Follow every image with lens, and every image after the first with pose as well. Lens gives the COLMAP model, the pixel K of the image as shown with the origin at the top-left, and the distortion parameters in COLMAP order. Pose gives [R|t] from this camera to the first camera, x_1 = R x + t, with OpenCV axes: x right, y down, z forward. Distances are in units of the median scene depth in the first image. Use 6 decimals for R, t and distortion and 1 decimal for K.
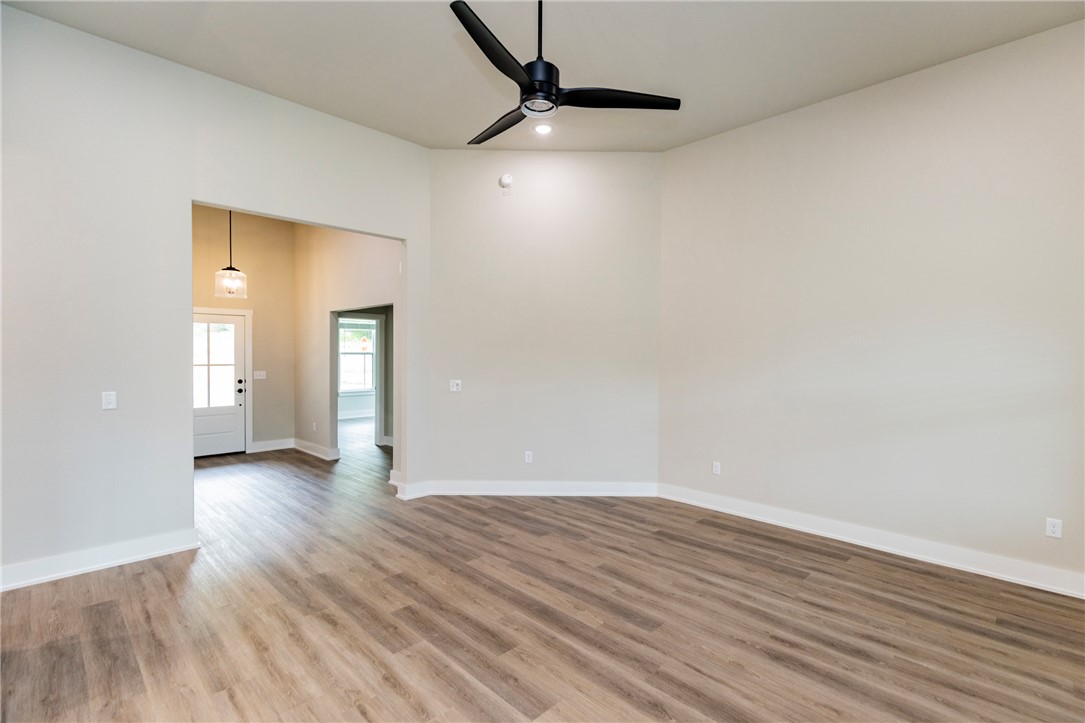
lens RADIAL K [[504.9, 0, 558.5], [0, 504.9, 370.7], [0, 0, 1]] dist [0.006909, 0.000349]
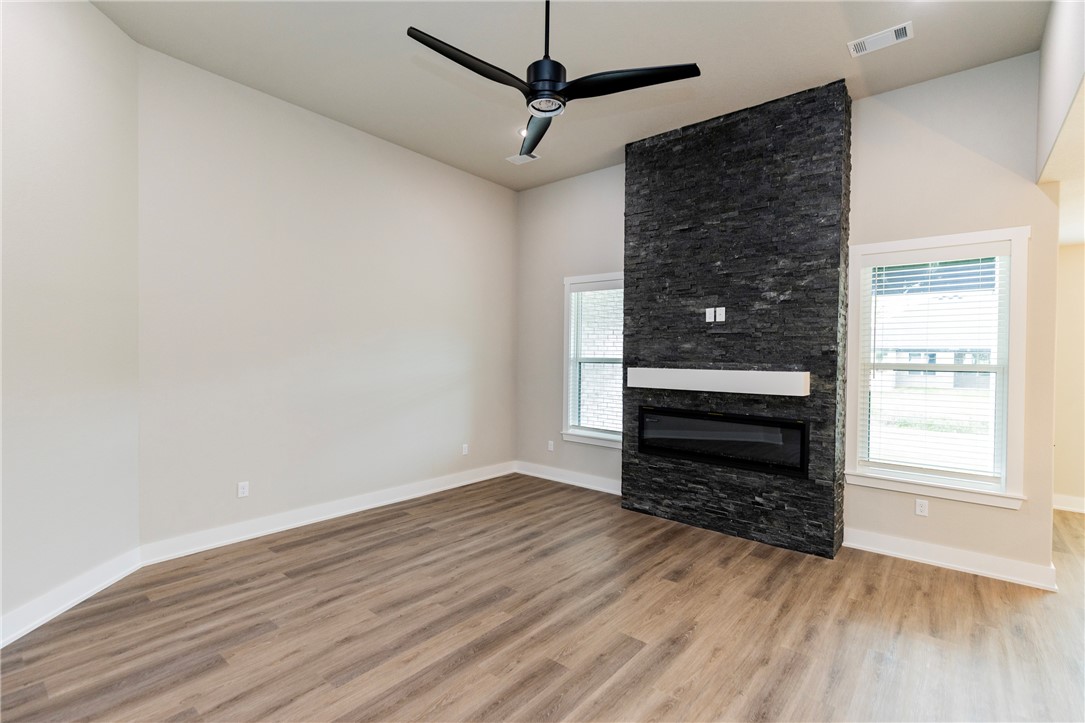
lens RADIAL K [[490.3, 0, 552.9], [0, 490.3, 362.7], [0, 0, 1]] dist [0.003738, 0.000702]
pose [[-0.083871, -0.020707, 0.996261, -0.682840], [0.021660, 0.999510, 0.022598, -0.028324], [-0.996241, 0.023474, -0.083381, 0.720429]]
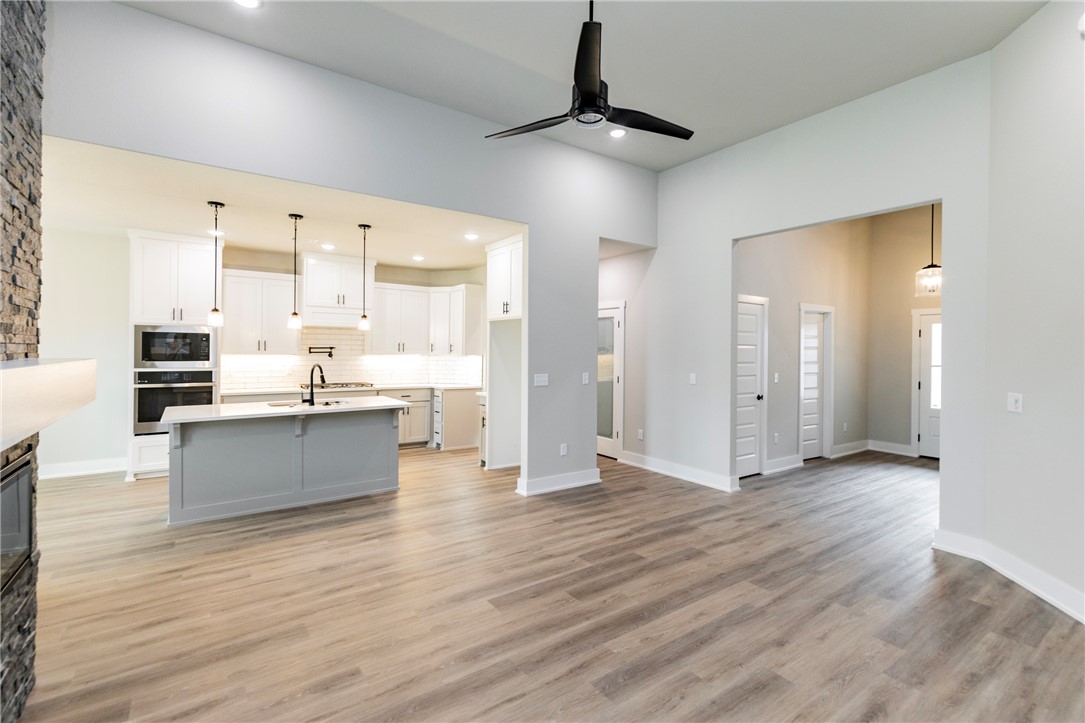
lens RADIAL K [[504.9, 0, 548.8], [0, 504.9, 349.2], [0, 0, 1]] dist [0.006909, 0.000349]
pose [[-0.182306, -0.009501, -0.983196, 0.718452], [-0.047596, 0.998866, -0.000827, -0.010848], [0.982089, 0.046646, -0.182551, 0.759825]]
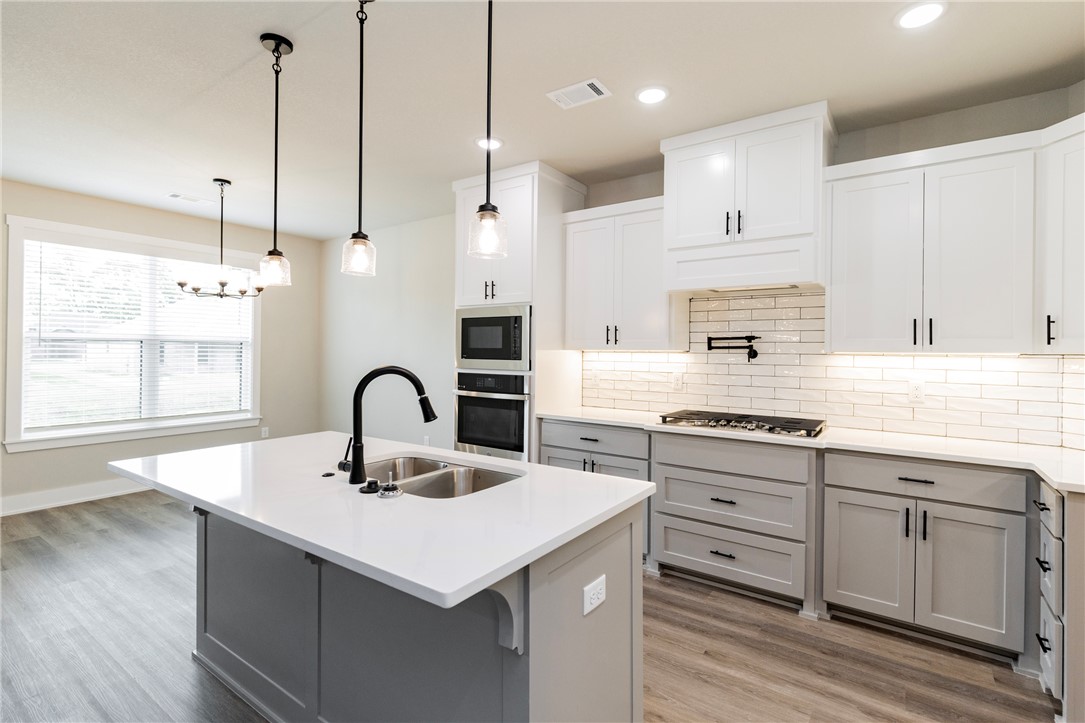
lens RADIAL K [[504.9, 0, 561.7], [0, 504.9, 349.1], [0, 0, 1]] dist [0.006909, 0.000349]
pose [[-0.984691, -0.015582, -0.173614, -0.510799], [-0.021591, 0.999230, 0.032773, 0.018796], [0.172969, 0.036020, -0.984268, 0.424952]]
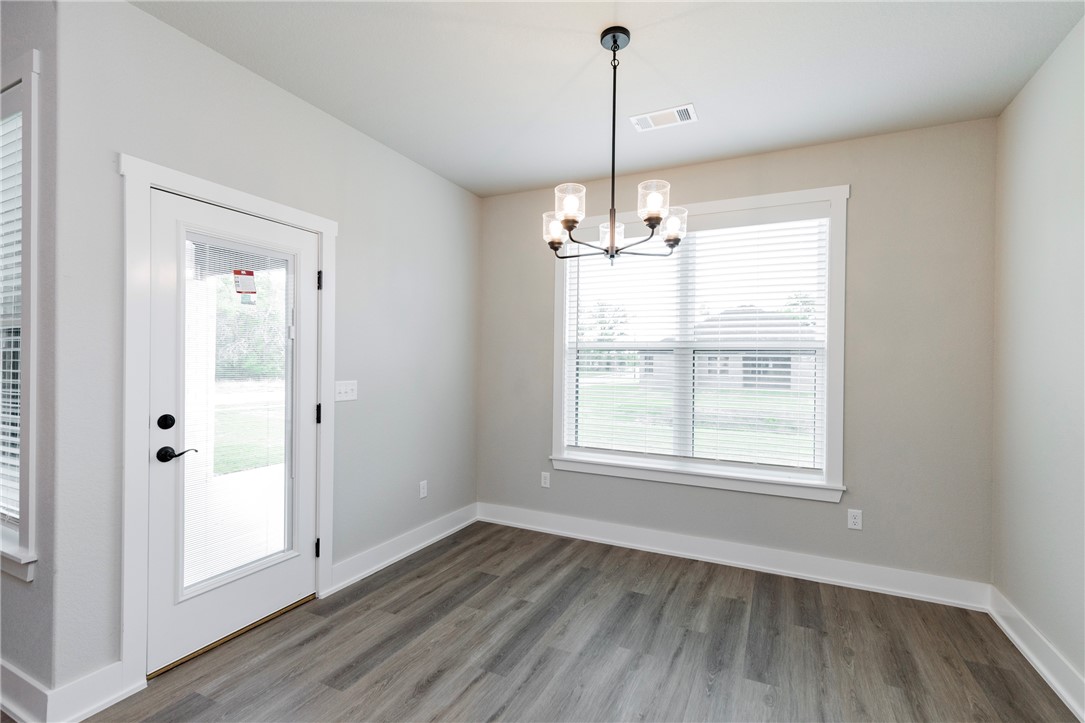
lens RADIAL K [[490.3, 0, 543.3], [0, 490.3, 363.5], [0, 0, 1]] dist [0.003738, 0.000702]
pose [[-0.317689, -0.007581, 0.948165, -0.480852], [0.020387, 0.999682, 0.014824, 0.070301], [-0.947976, 0.024039, -0.317433, -0.515224]]
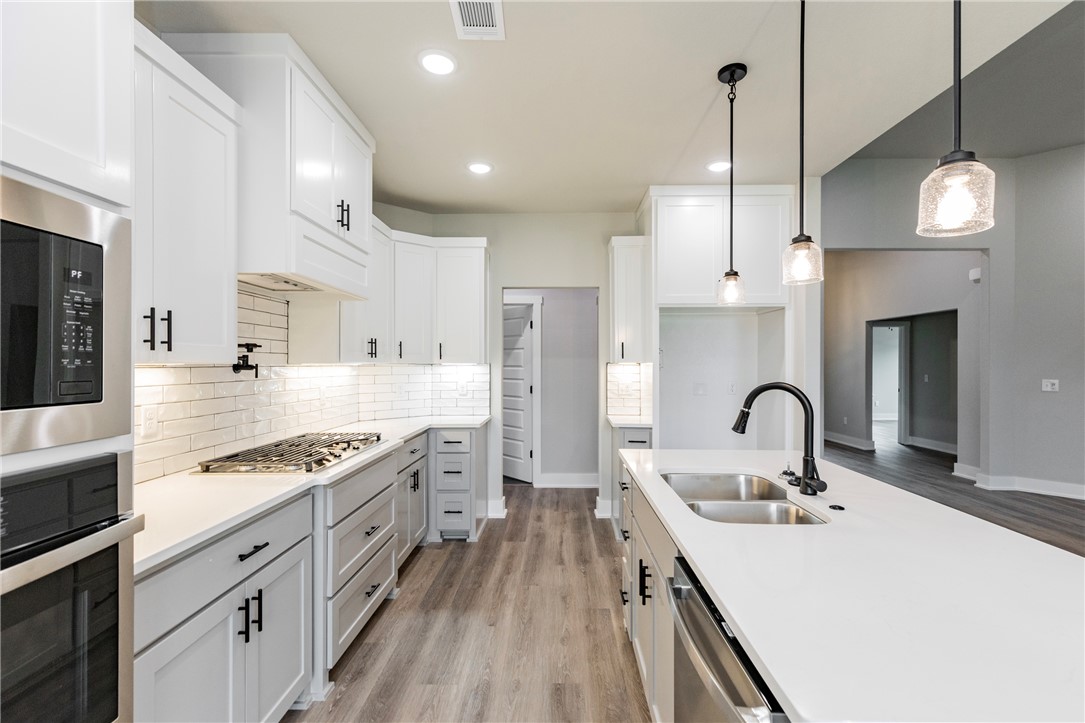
lens RADIAL K [[490.3, 0, 549.8], [0, 490.3, 362.3], [0, 0, 1]] dist [0.003738, 0.000702]
pose [[0.687908, -0.007402, -0.725760, -0.246384], [-0.023175, 0.999214, -0.032158, 0.053944], [0.725427, 0.038941, 0.687196, -0.534174]]
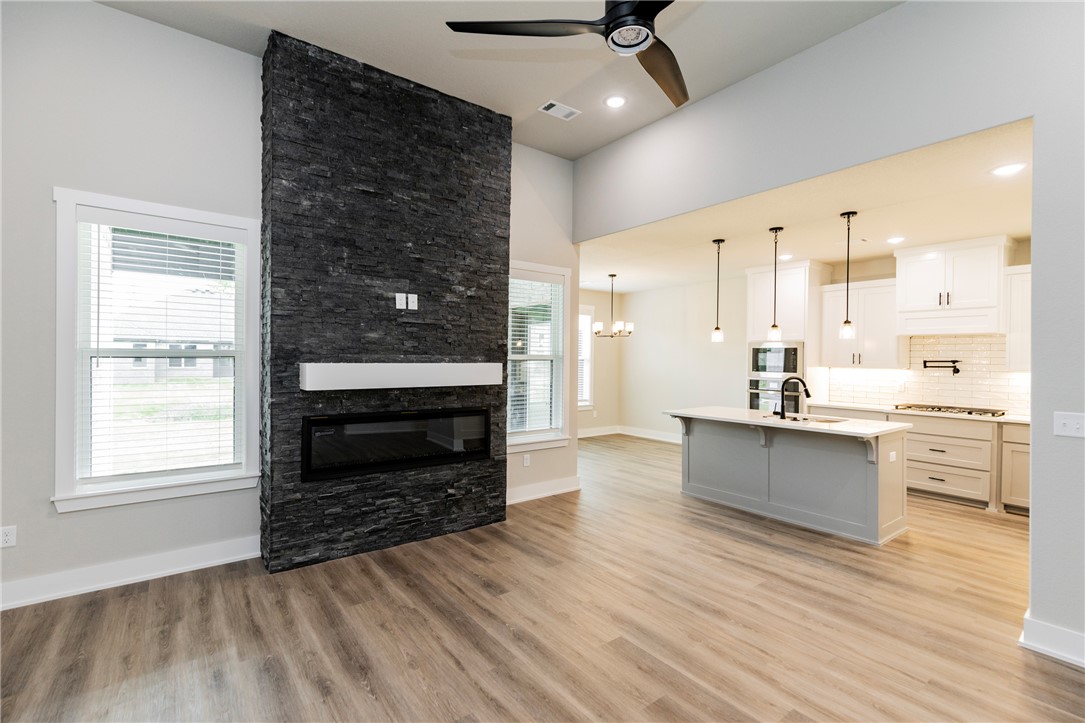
lens RADIAL K [[490.3, 0, 549.8], [0, 490.3, 359.6], [0, 0, 1]] dist [0.003738, 0.000702]
pose [[-0.989229, -0.017798, 0.145288, -0.022444], [-0.011626, 0.998998, 0.043219, -0.032937], [-0.145912, 0.041064, -0.988445, 1.212012]]
